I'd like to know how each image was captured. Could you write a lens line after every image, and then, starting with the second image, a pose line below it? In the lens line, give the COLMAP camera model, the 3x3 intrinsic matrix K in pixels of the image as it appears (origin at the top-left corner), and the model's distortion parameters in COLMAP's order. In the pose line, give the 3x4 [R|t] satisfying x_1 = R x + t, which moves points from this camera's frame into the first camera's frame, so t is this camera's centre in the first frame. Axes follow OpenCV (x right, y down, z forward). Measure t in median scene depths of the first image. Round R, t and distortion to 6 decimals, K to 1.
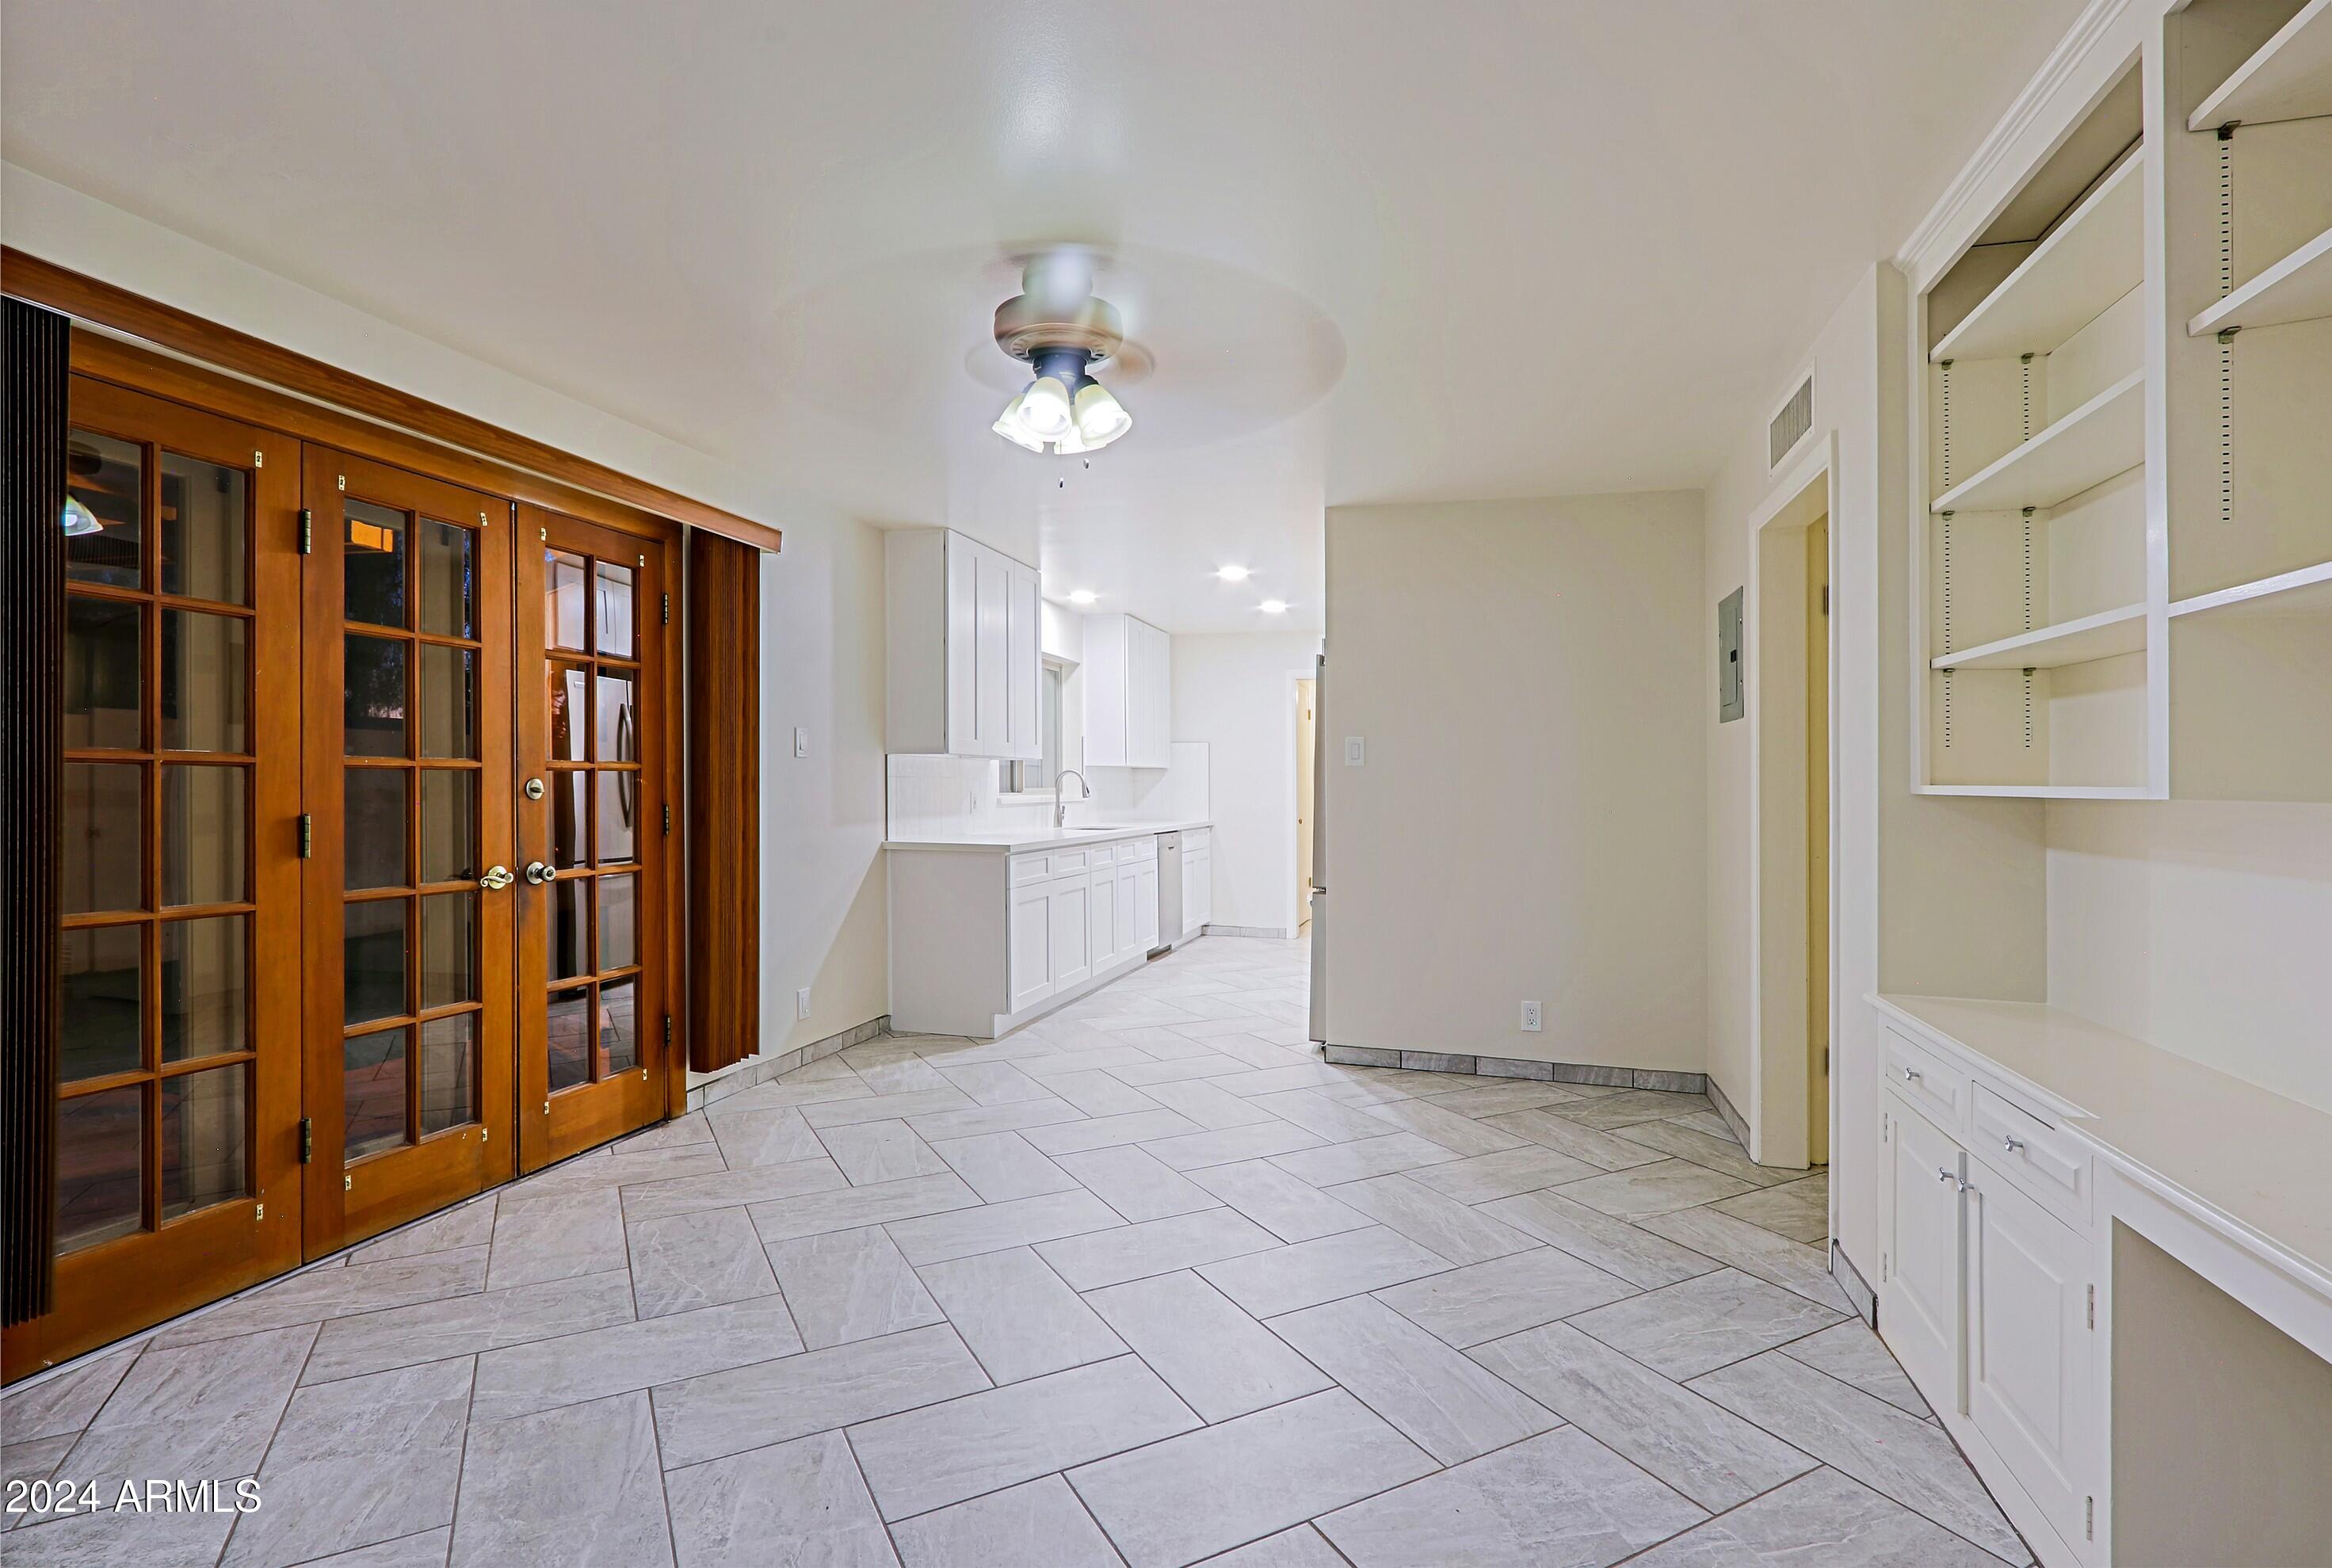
lens RADIAL K [[1097.9, 0, 1155.5], [0, 1097.9, 767.2], [0, 0, 1]] dist [-0.014225, -0.000798]
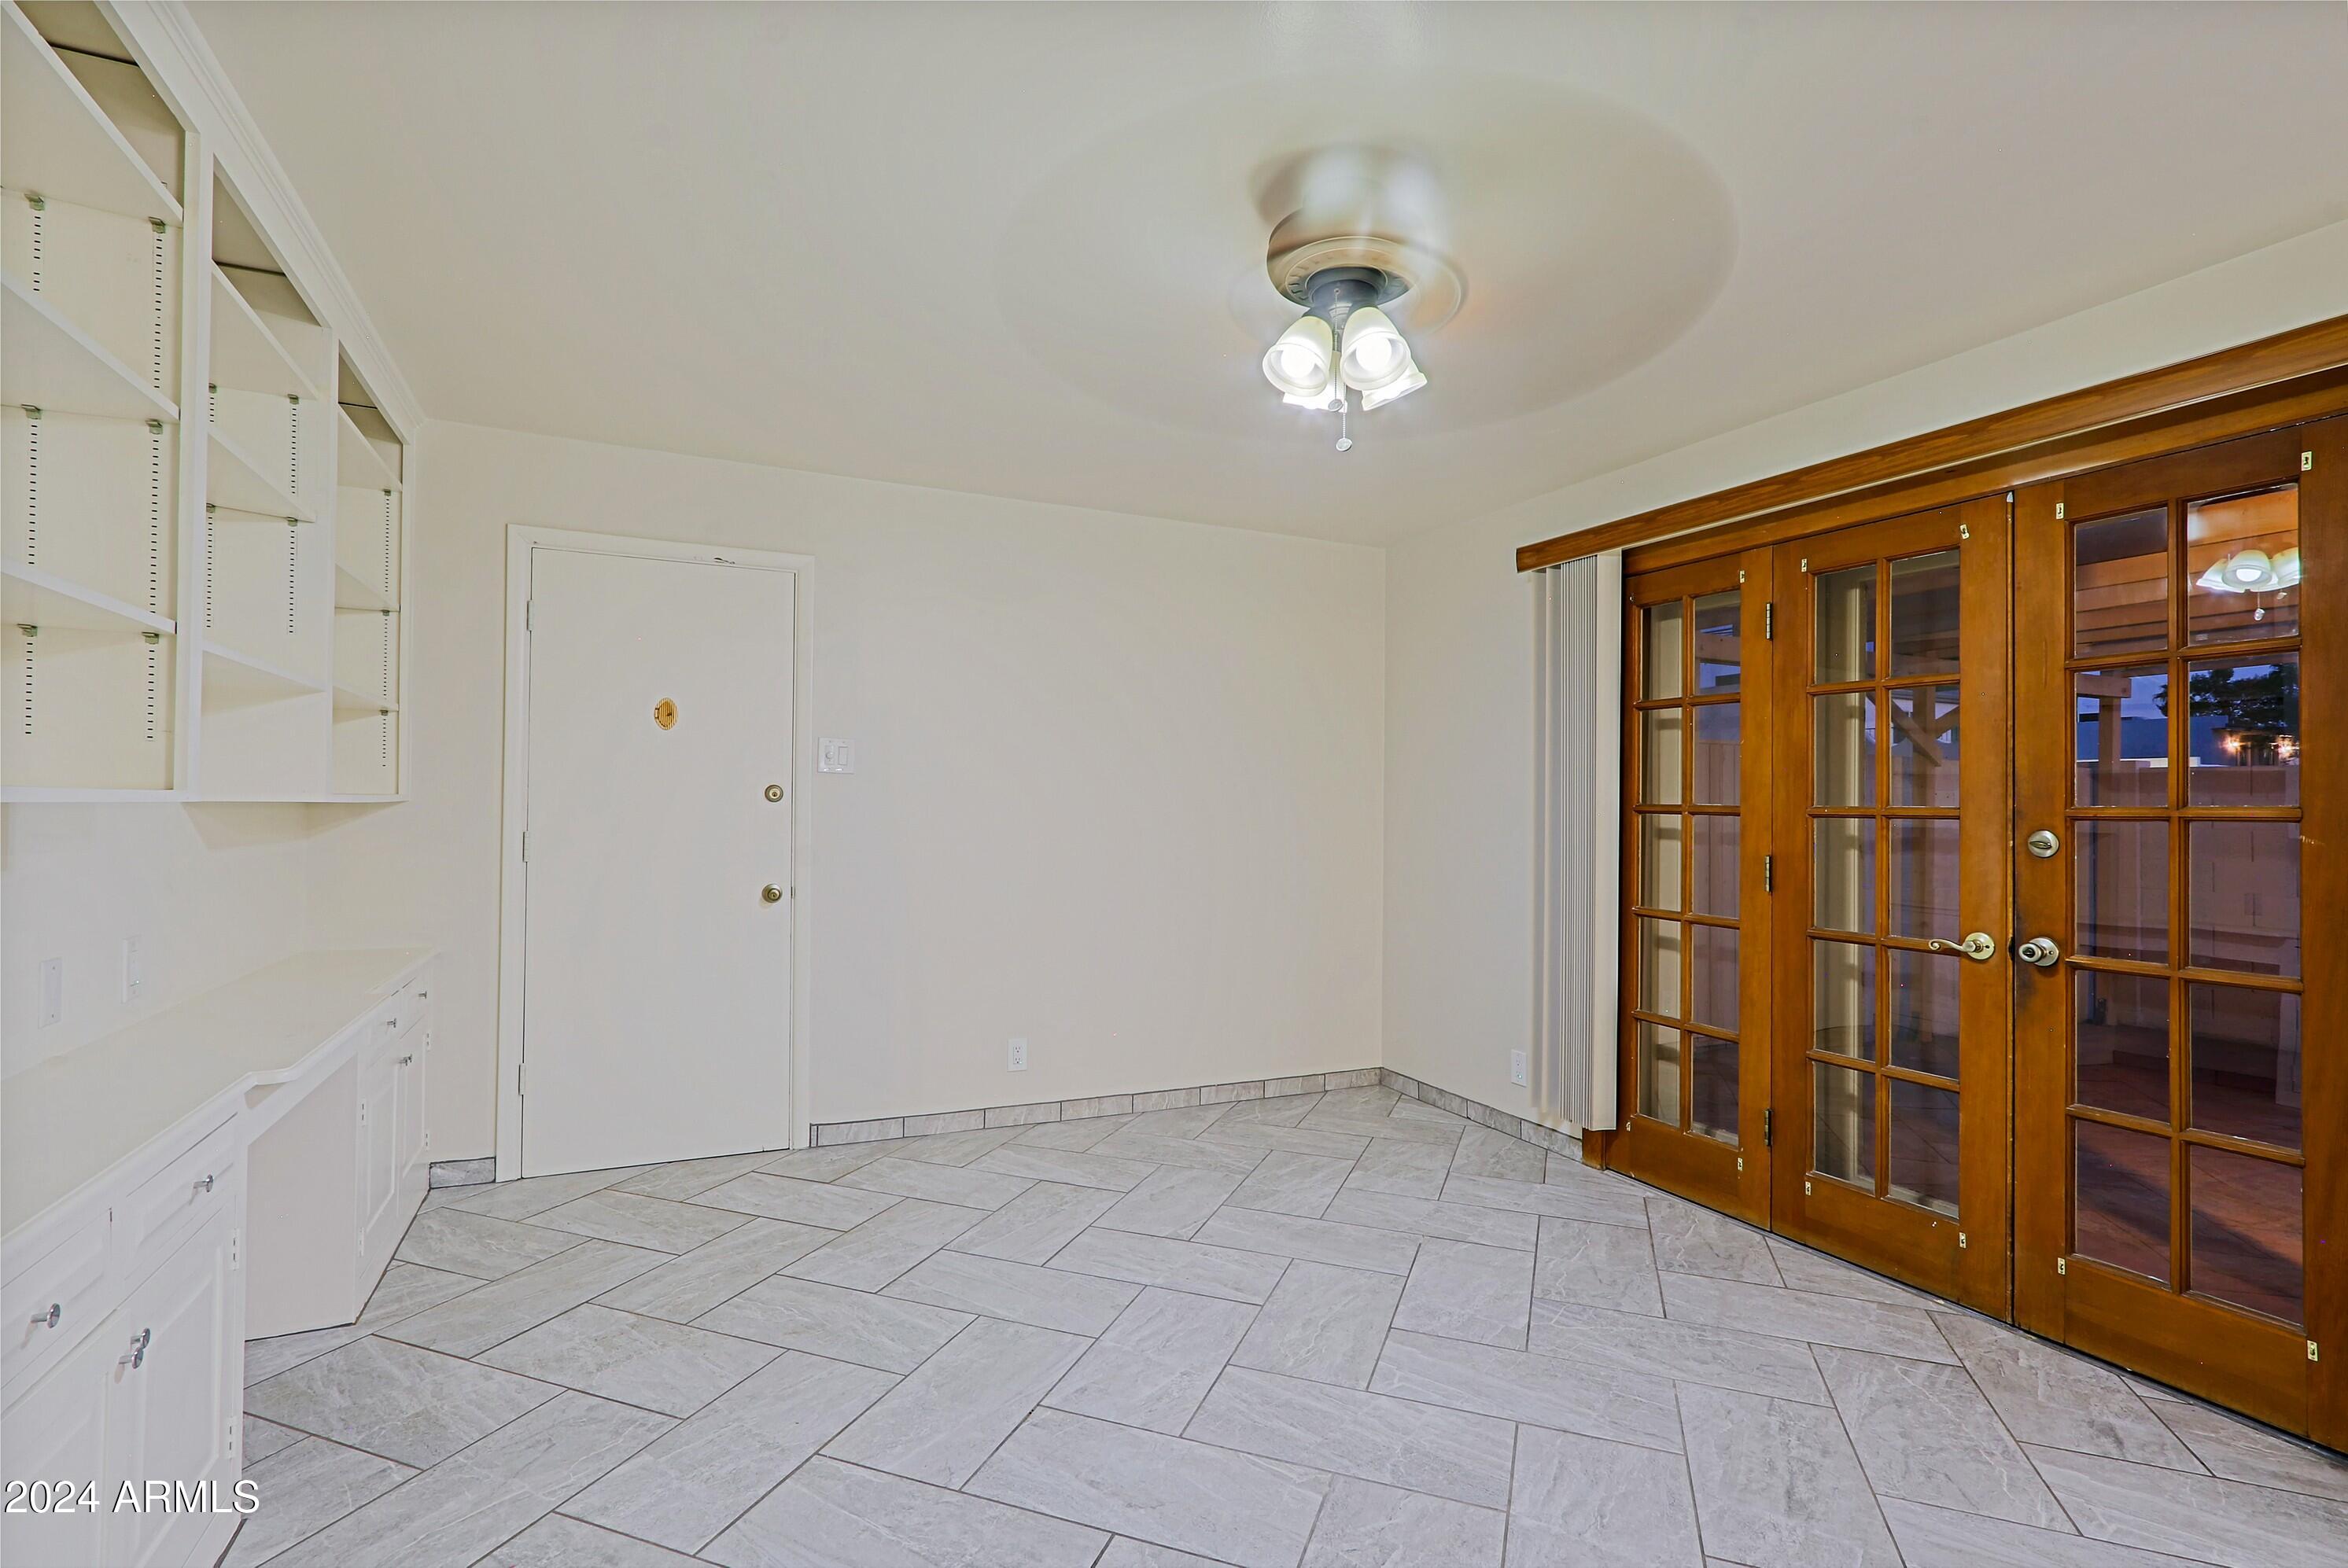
lens RADIAL K [[1105.3, 0, 1149.9], [0, 1105.3, 803.2], [0, 0, 1]] dist [-0.014225, -0.000798]
pose [[-0.756700, -0.024034, -0.653320, 0.517207], [-0.017218, 0.999710, -0.016835, 0.018690], [0.653535, -0.001491, -0.756895, 1.424124]]
